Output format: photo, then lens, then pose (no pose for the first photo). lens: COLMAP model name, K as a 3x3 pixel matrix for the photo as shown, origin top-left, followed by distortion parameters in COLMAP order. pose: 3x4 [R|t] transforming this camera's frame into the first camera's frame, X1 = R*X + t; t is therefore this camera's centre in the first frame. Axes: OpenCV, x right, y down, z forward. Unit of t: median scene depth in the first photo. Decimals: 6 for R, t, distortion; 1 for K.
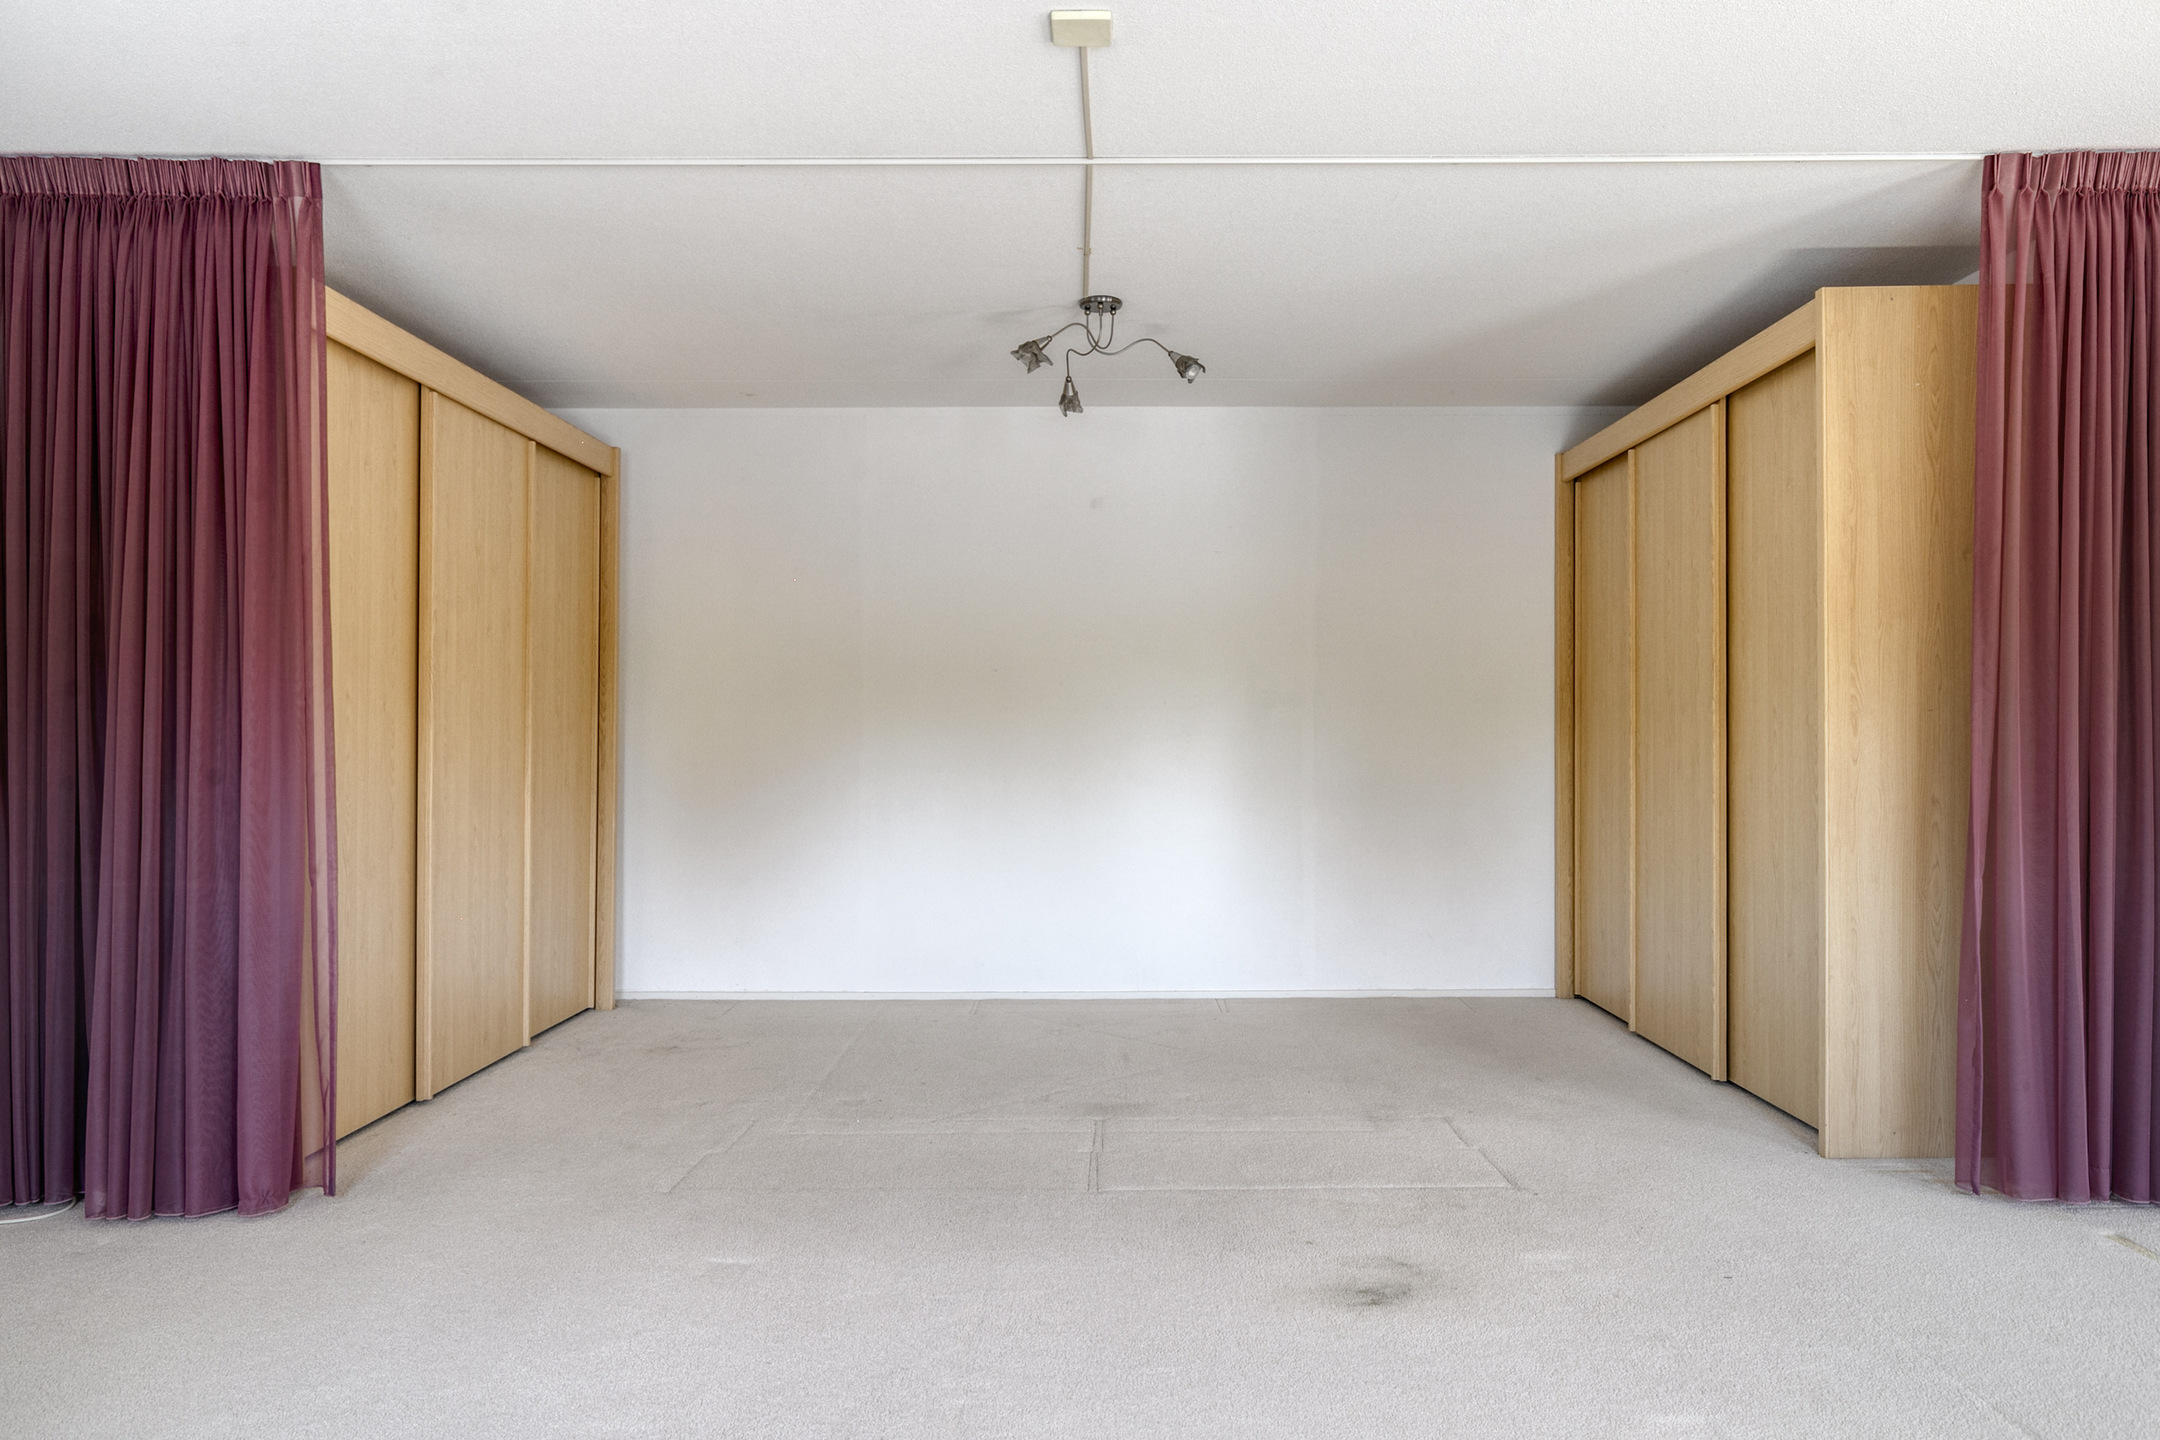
lens RADIAL K [[1450.9, 0, 1087.0], [0, 1450.9, 734.1], [0, 0, 1]] dist [-0.003549, 0.003632]
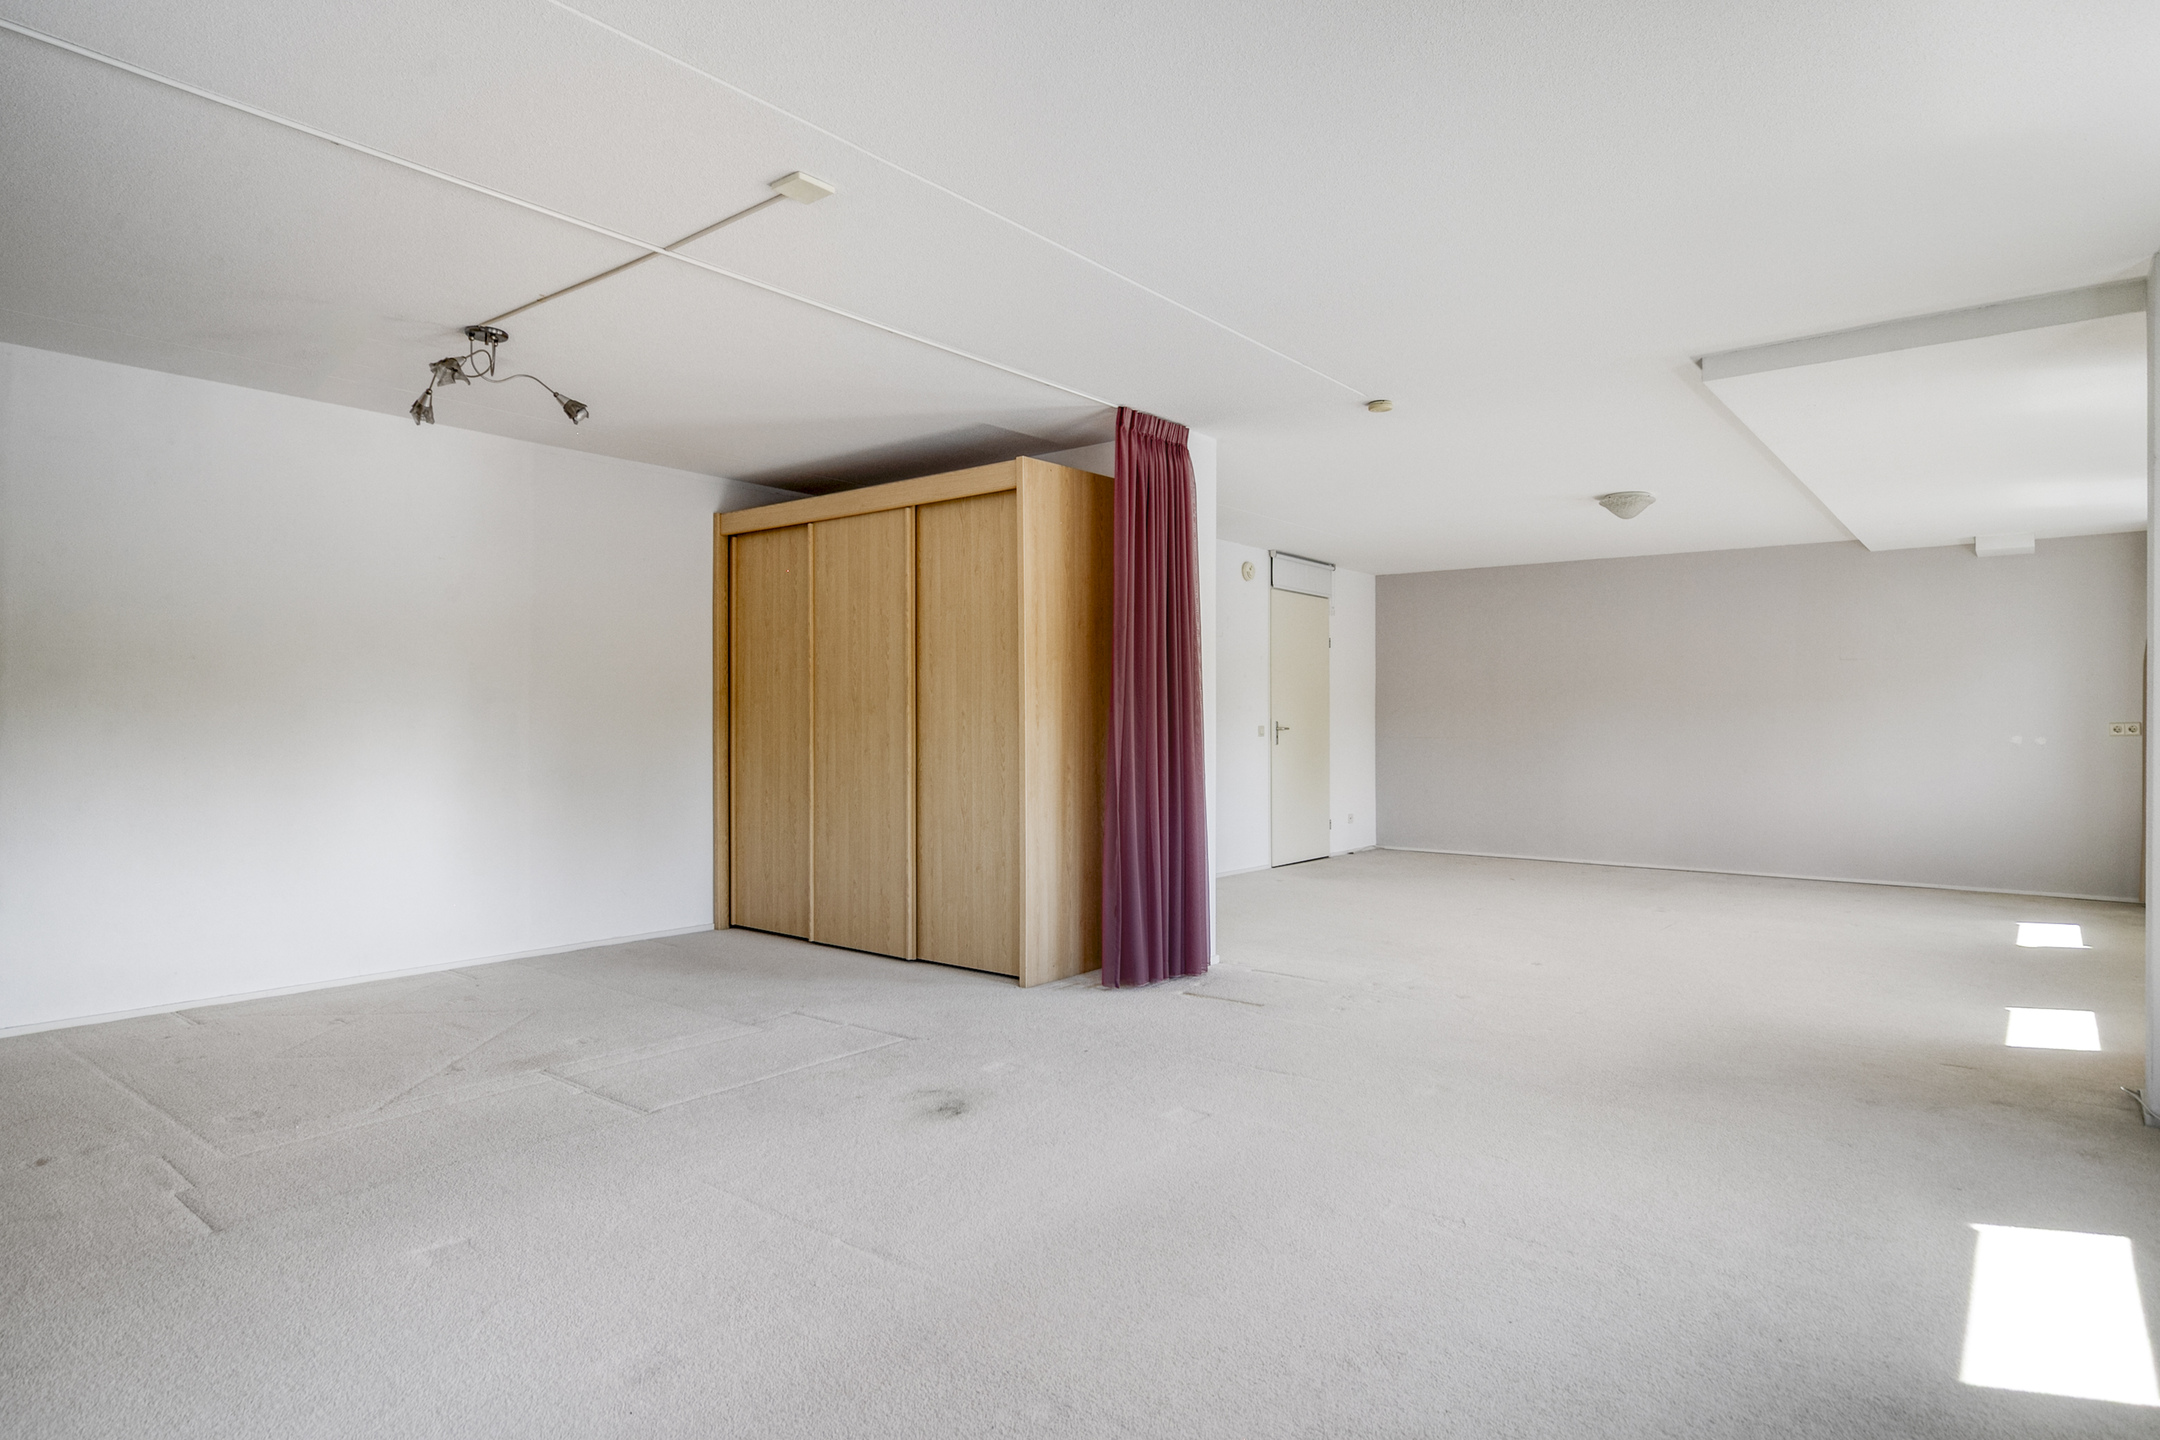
lens RADIAL K [[1222.2, 0, 1080.4], [0, 1222.2, 708.4], [0, 0, 1]] dist [0.001048, 0.000645]
pose [[0.619968, 0.015091, 0.784482, -0.533296], [-0.003300, 0.999856, -0.016626, 0.000113], [-0.784620, 0.007719, 0.619928, 0.094304]]
